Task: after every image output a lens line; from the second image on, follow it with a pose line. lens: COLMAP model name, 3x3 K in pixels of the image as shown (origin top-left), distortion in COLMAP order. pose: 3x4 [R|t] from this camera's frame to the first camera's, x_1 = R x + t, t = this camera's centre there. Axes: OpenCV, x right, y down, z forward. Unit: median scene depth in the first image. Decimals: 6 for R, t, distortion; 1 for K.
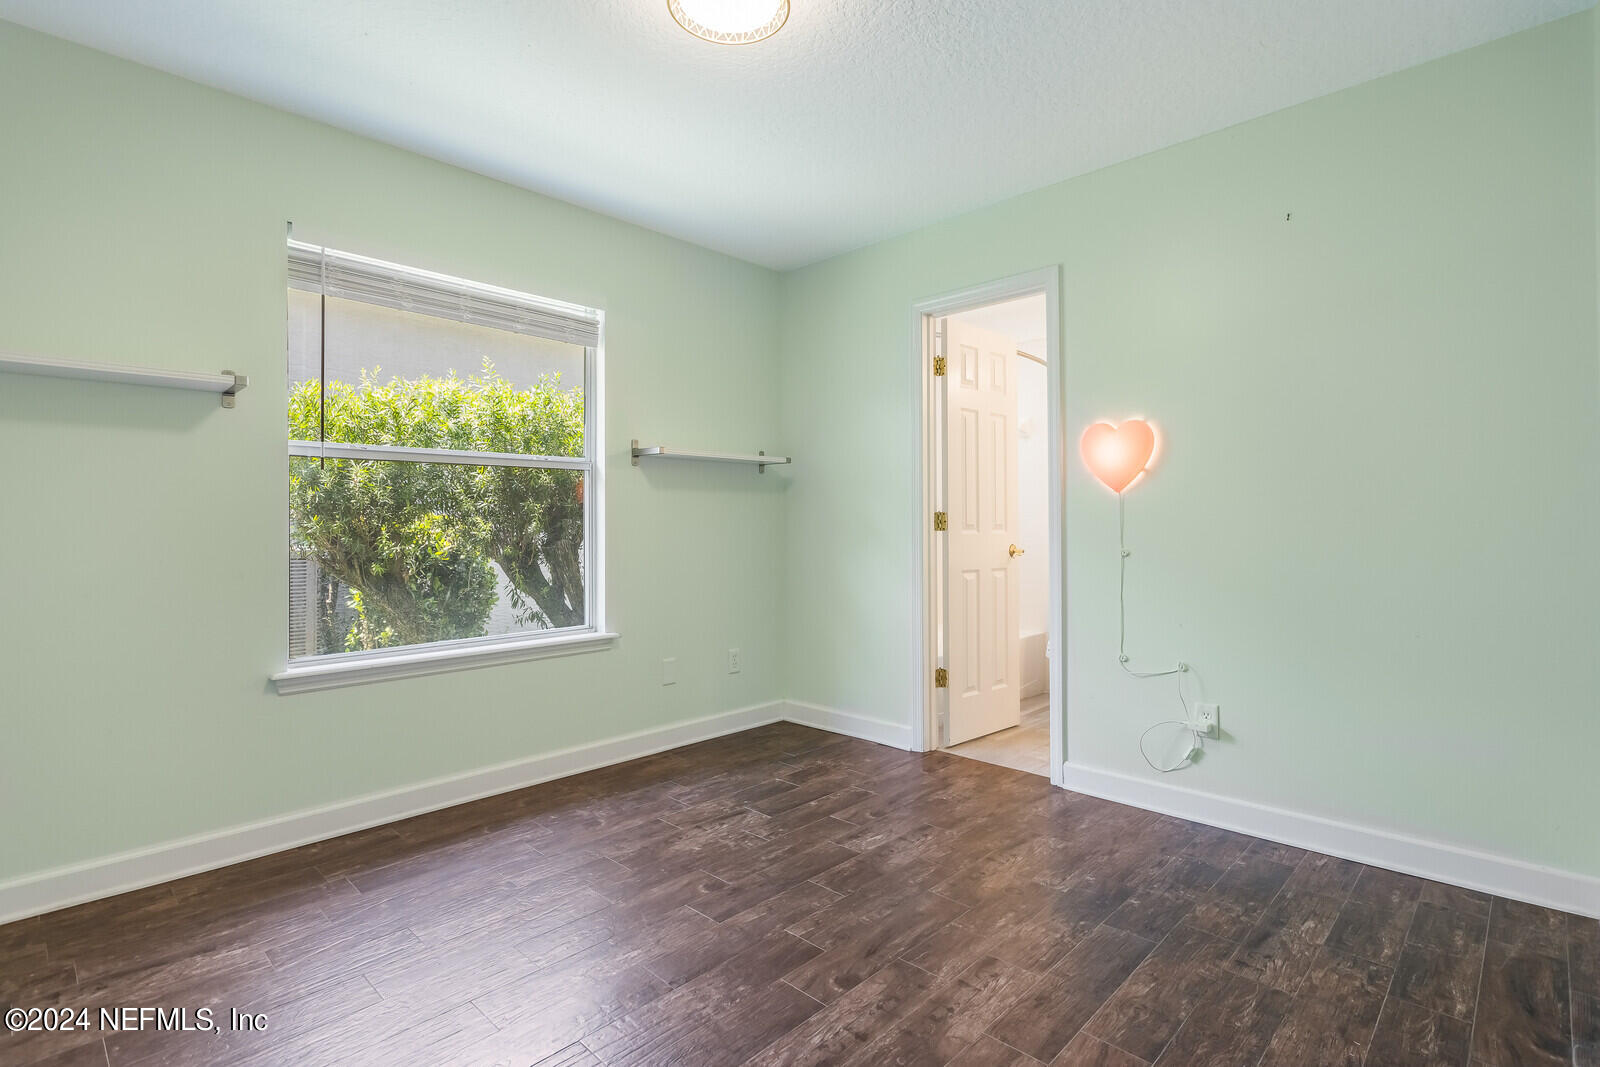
lens RADIAL K [[771.2, 0, 803.8], [0, 771.2, 527.9], [0, 0, 1]] dist [0.001232, 0.000429]
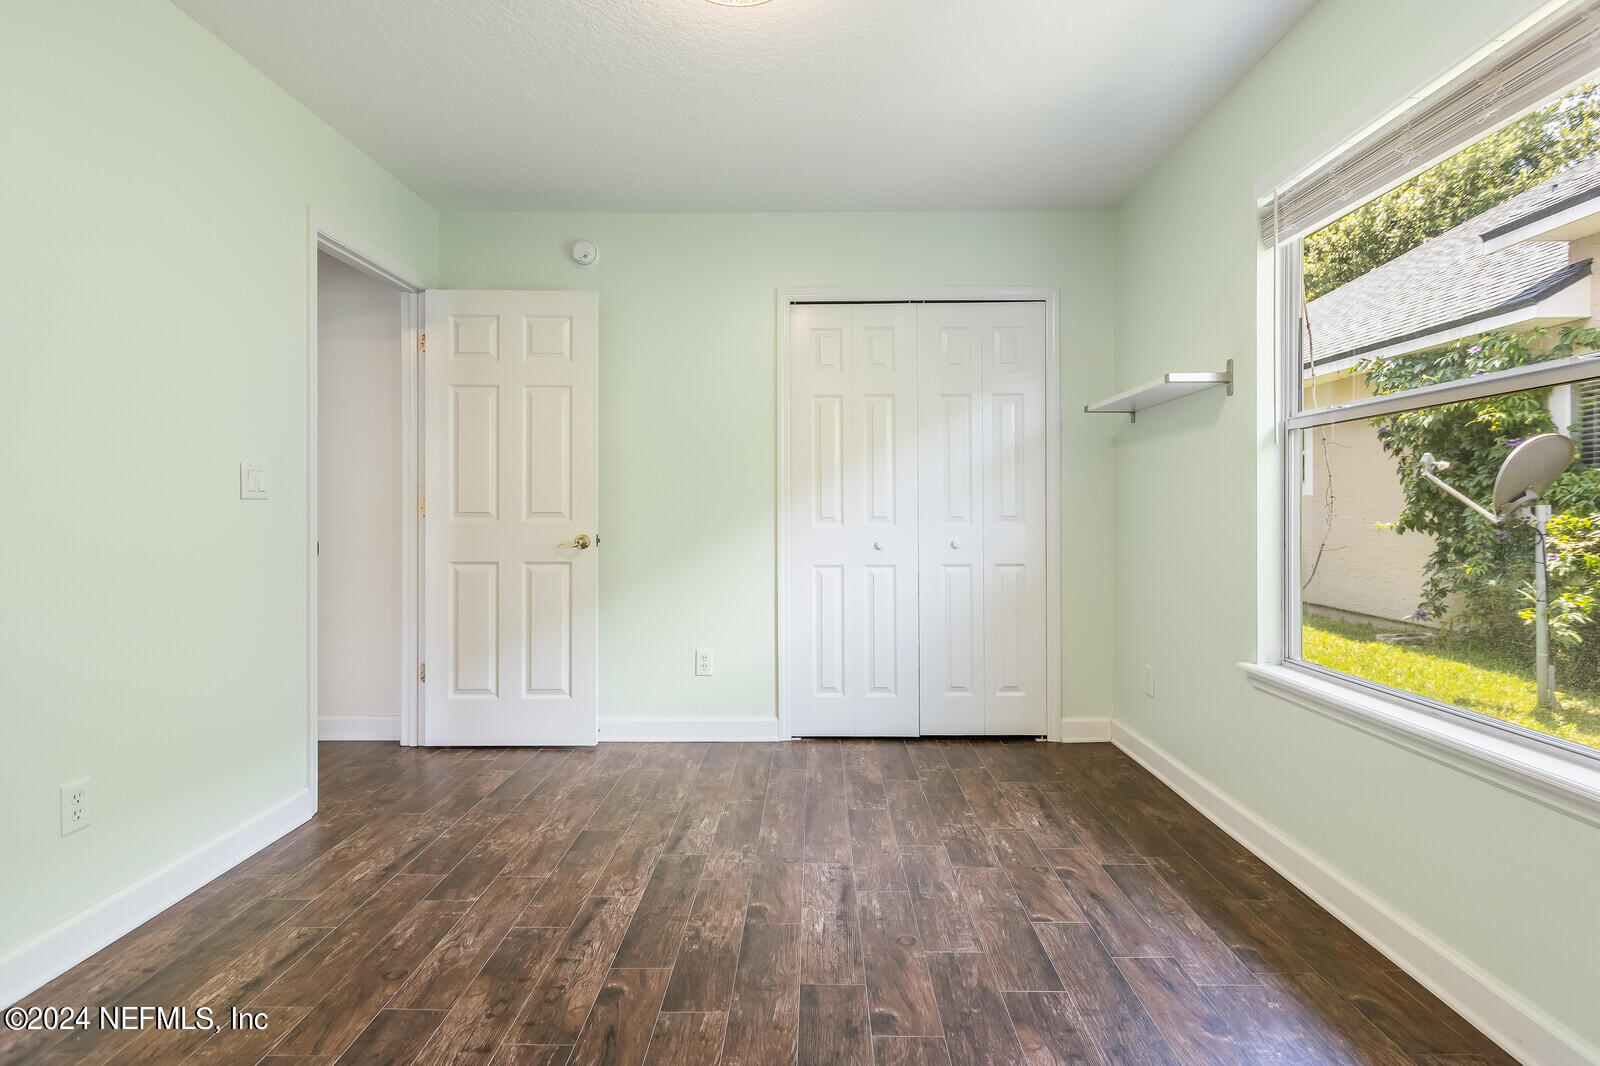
lens RADIAL K [[771.2, 0, 806.1], [0, 771.2, 517.5], [0, 0, 1]] dist [0.001232, 0.000429]
pose [[-0.724977, 0.010629, -0.688691, 0.513072], [-0.000897, 0.999866, 0.016375, -0.010475], [0.688772, 0.012490, -0.724870, 1.796681]]
